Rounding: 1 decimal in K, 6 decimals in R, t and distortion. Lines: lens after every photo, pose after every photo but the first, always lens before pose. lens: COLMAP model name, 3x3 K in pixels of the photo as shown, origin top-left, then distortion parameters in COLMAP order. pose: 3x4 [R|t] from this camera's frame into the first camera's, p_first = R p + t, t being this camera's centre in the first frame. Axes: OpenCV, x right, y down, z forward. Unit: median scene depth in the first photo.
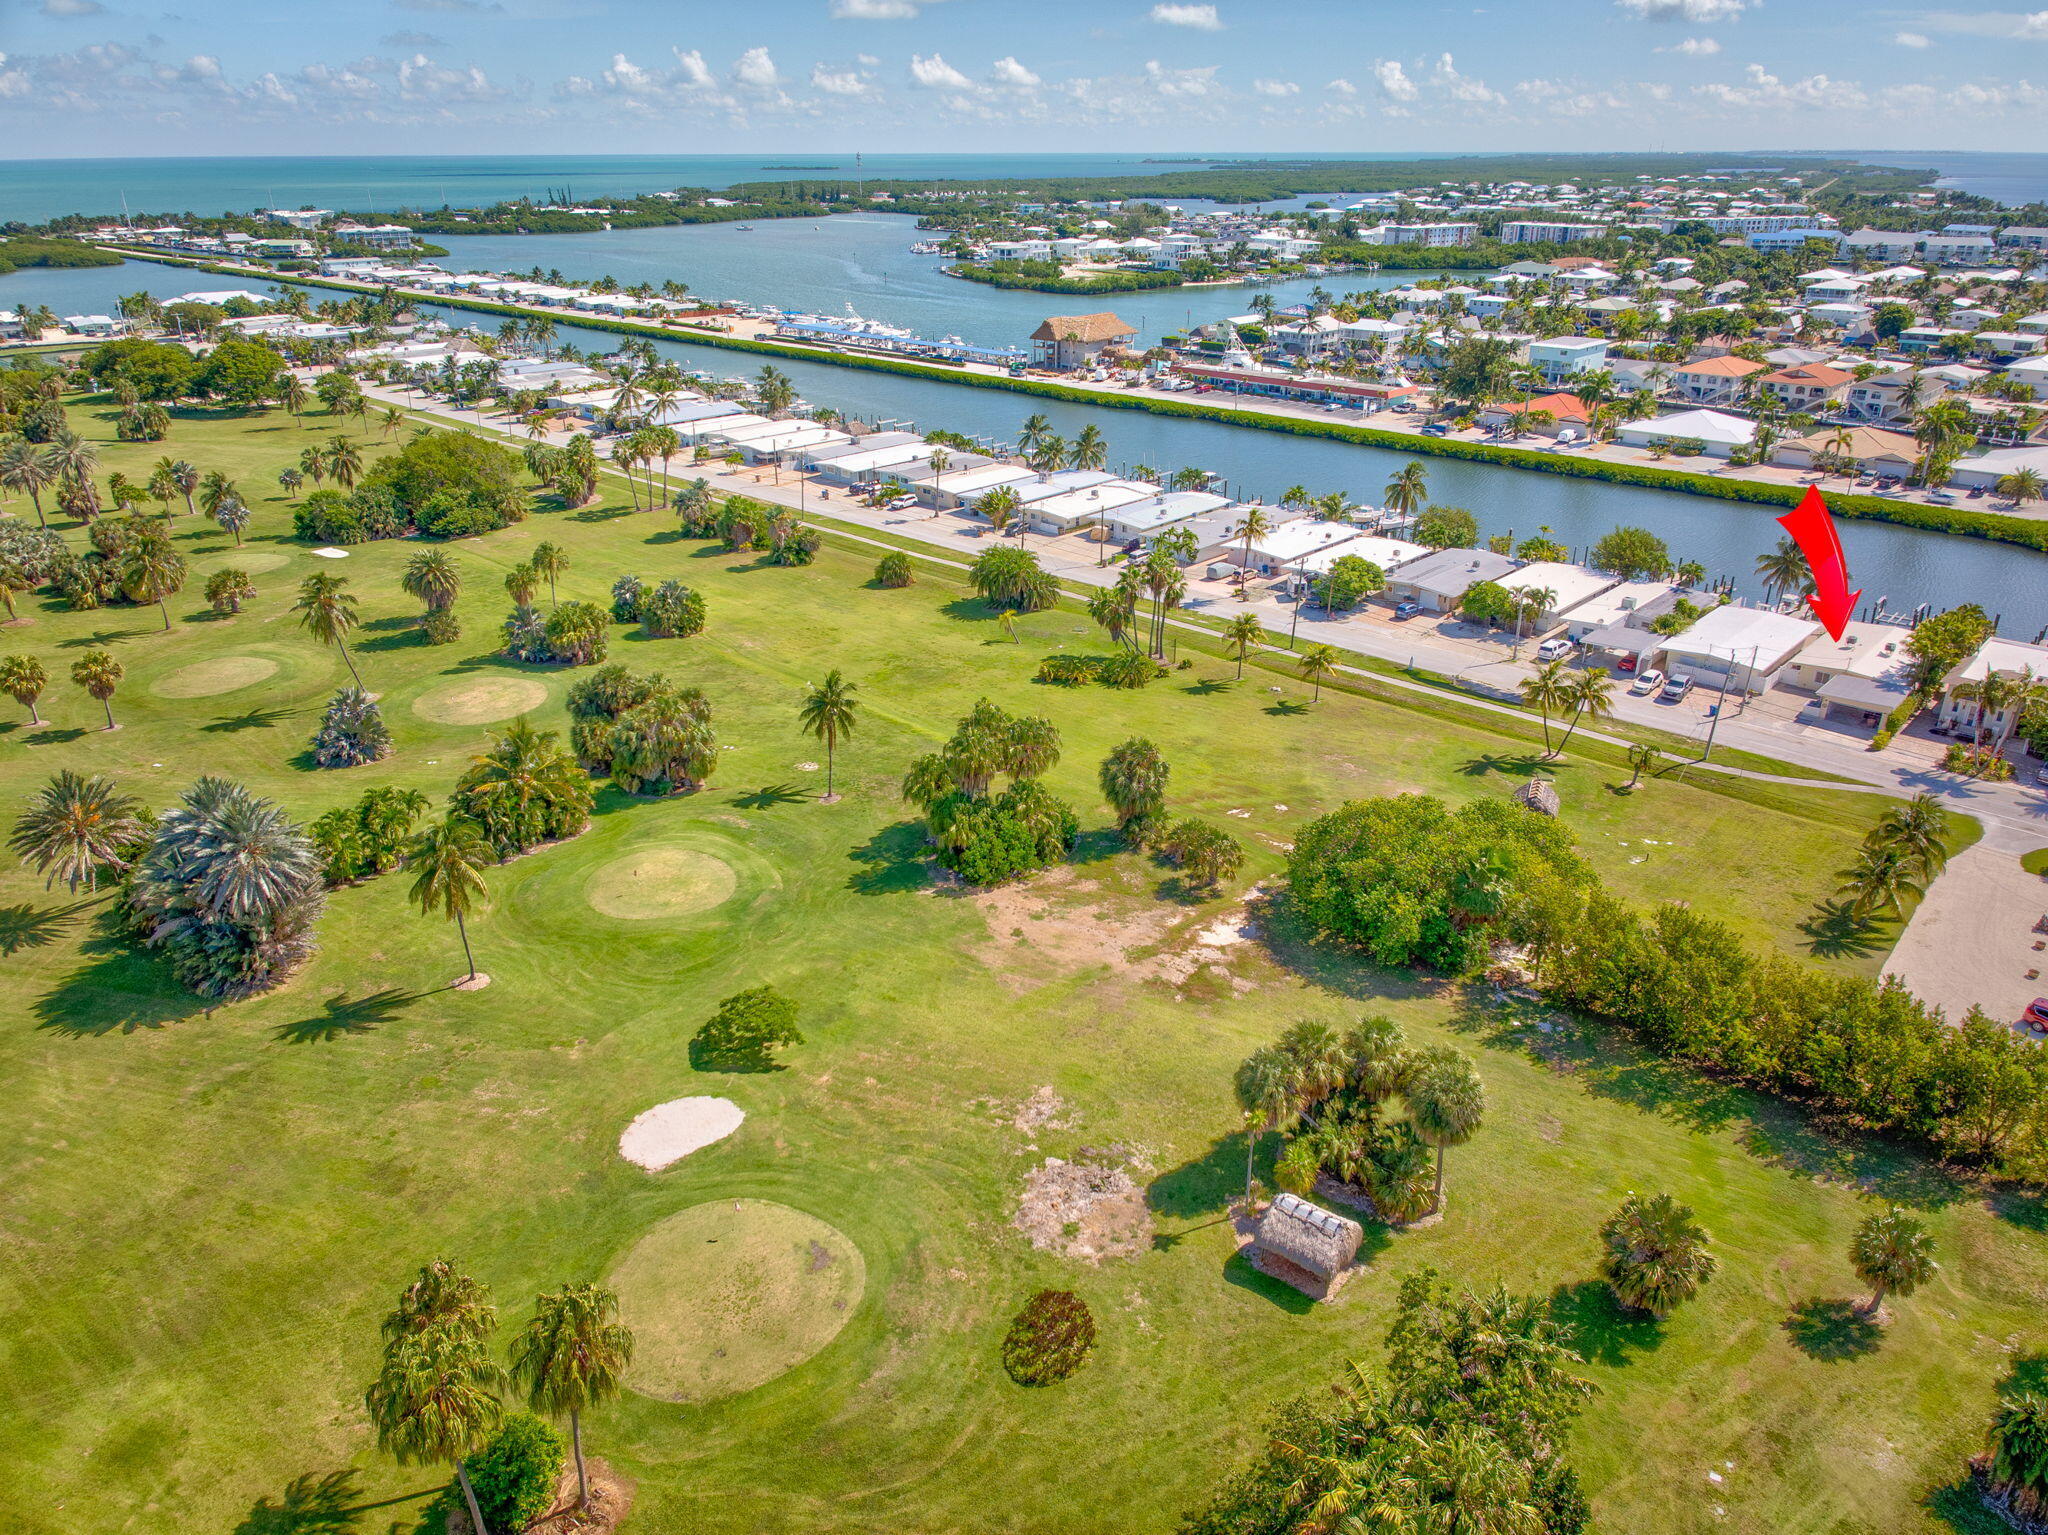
lens RADIAL K [[1396.2, 0, 1032.1], [0, 1396.2, 753.5], [0, 0, 1]] dist [0.015444, -0.024361]
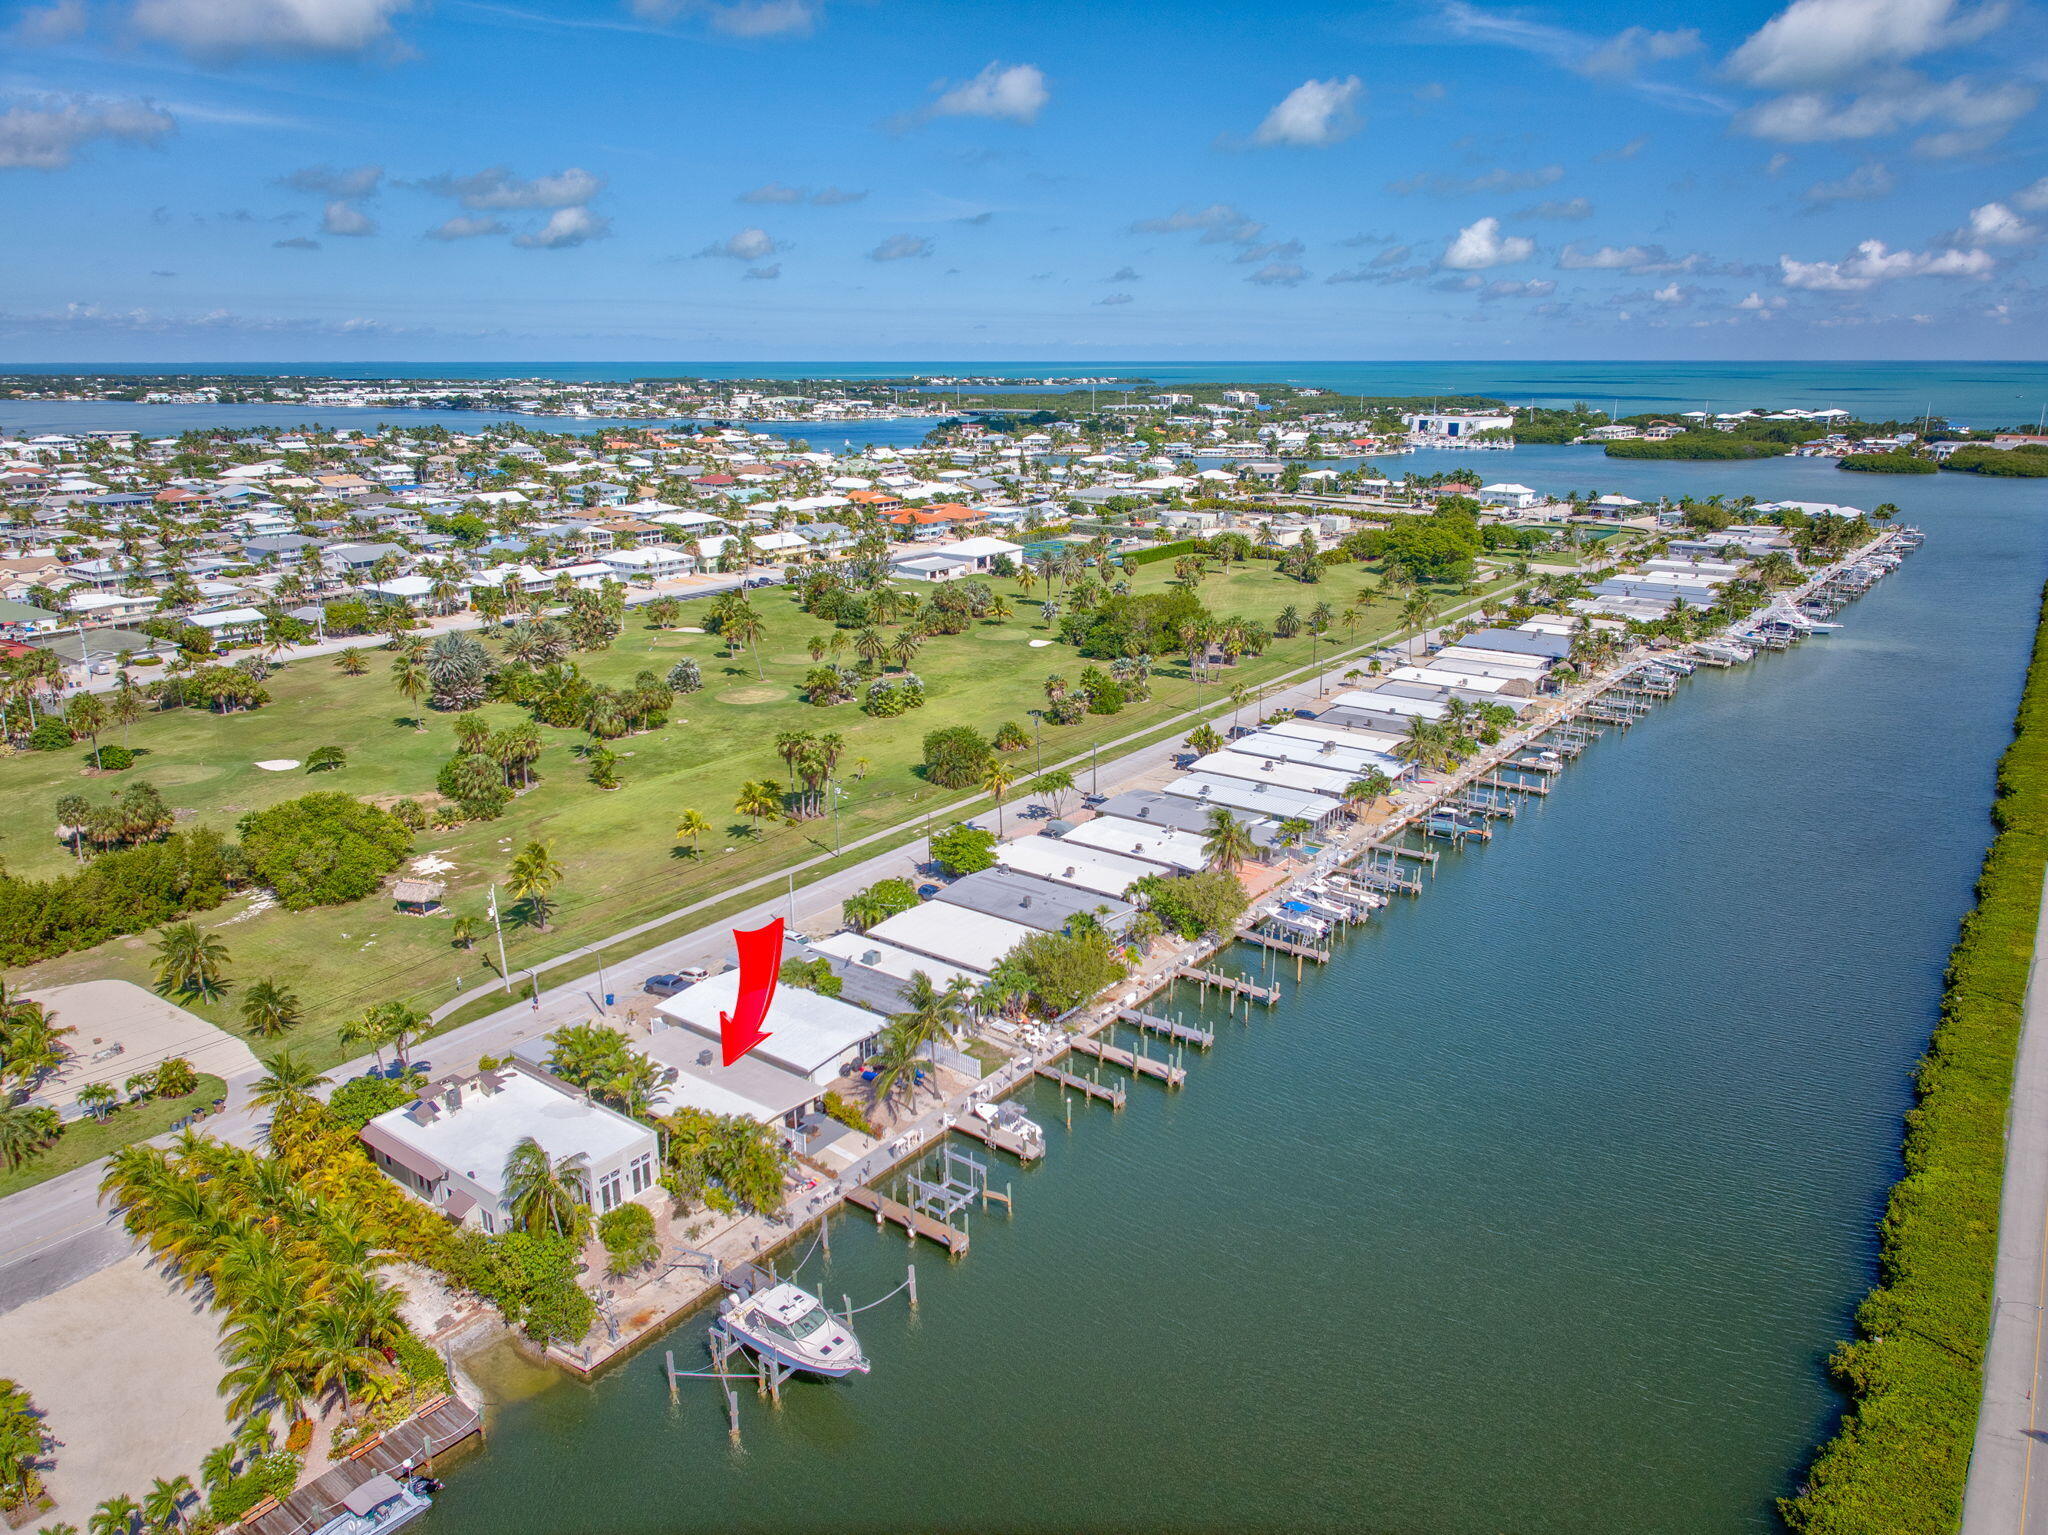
lens RADIAL K [[1396.2, 0, 1032.1], [0, 1396.2, 753.5], [0, 0, 1]] dist [0.015444, -0.024361]
pose [[0.113117, 0.273635, -0.955159, 1.105323], [-0.393630, 0.895011, 0.209787, -0.394212], [0.912283, 0.352249, 0.208952, 0.798614]]
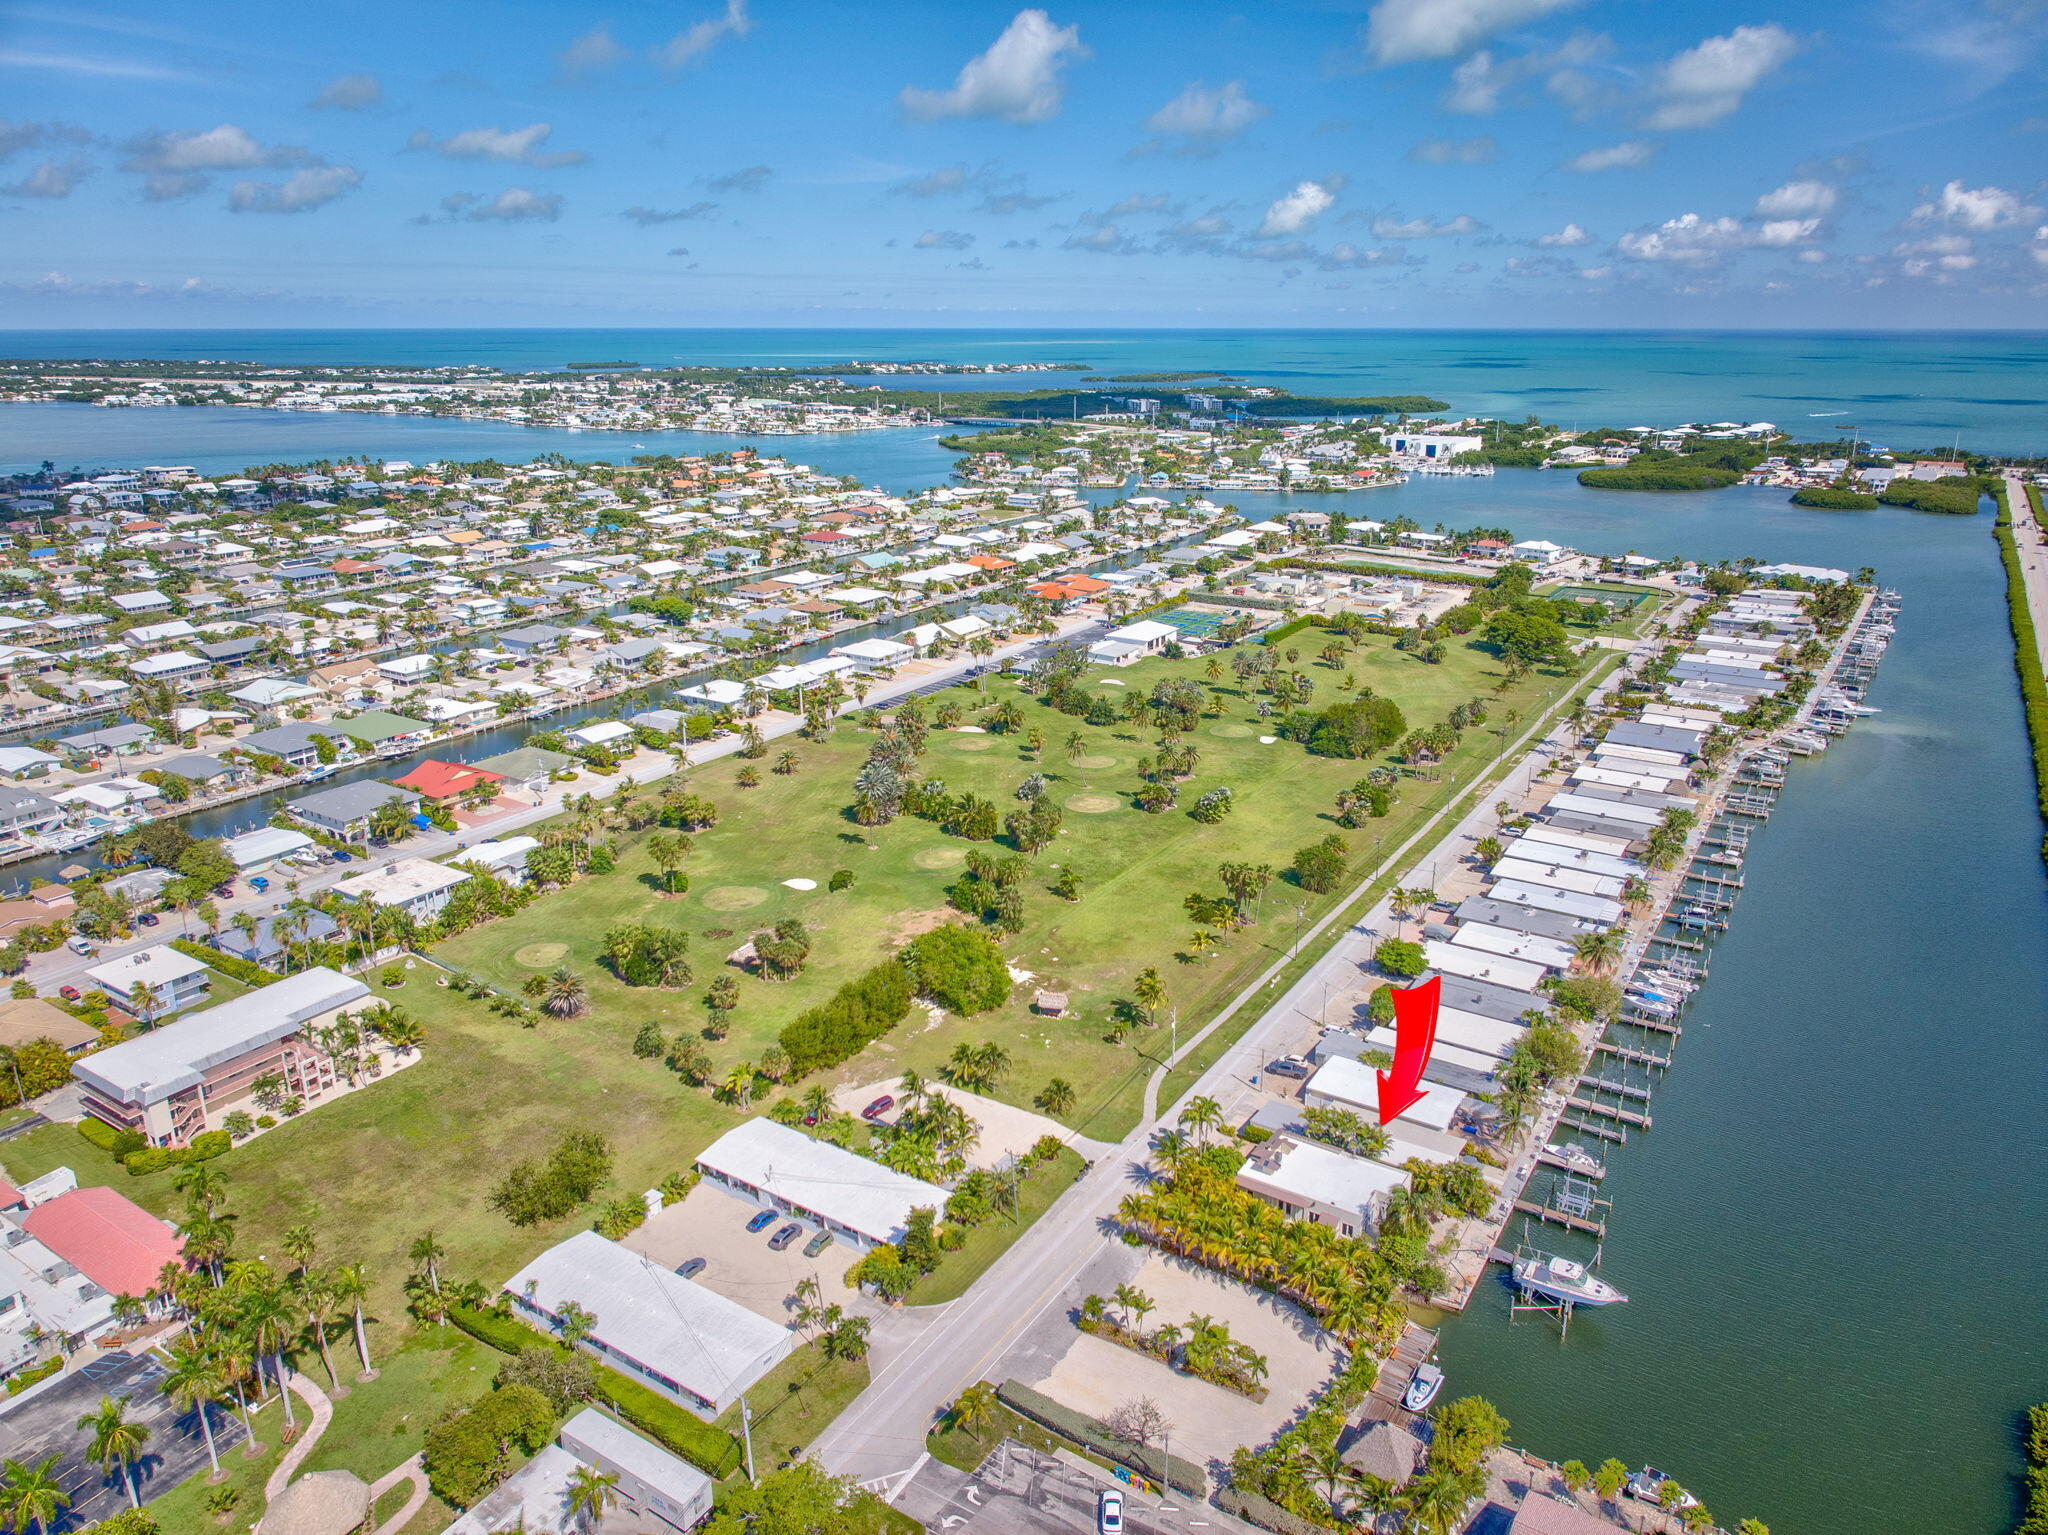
lens RADIAL K [[1396.2, 0, 1032.1], [0, 1396.2, 753.5], [0, 0, 1]] dist [0.015444, -0.024361]
pose [[0.180727, 0.293173, -0.938822, 1.375654], [-0.390619, 0.897425, 0.205050, -0.437242], [0.902637, 0.329664, 0.276708, 0.211892]]
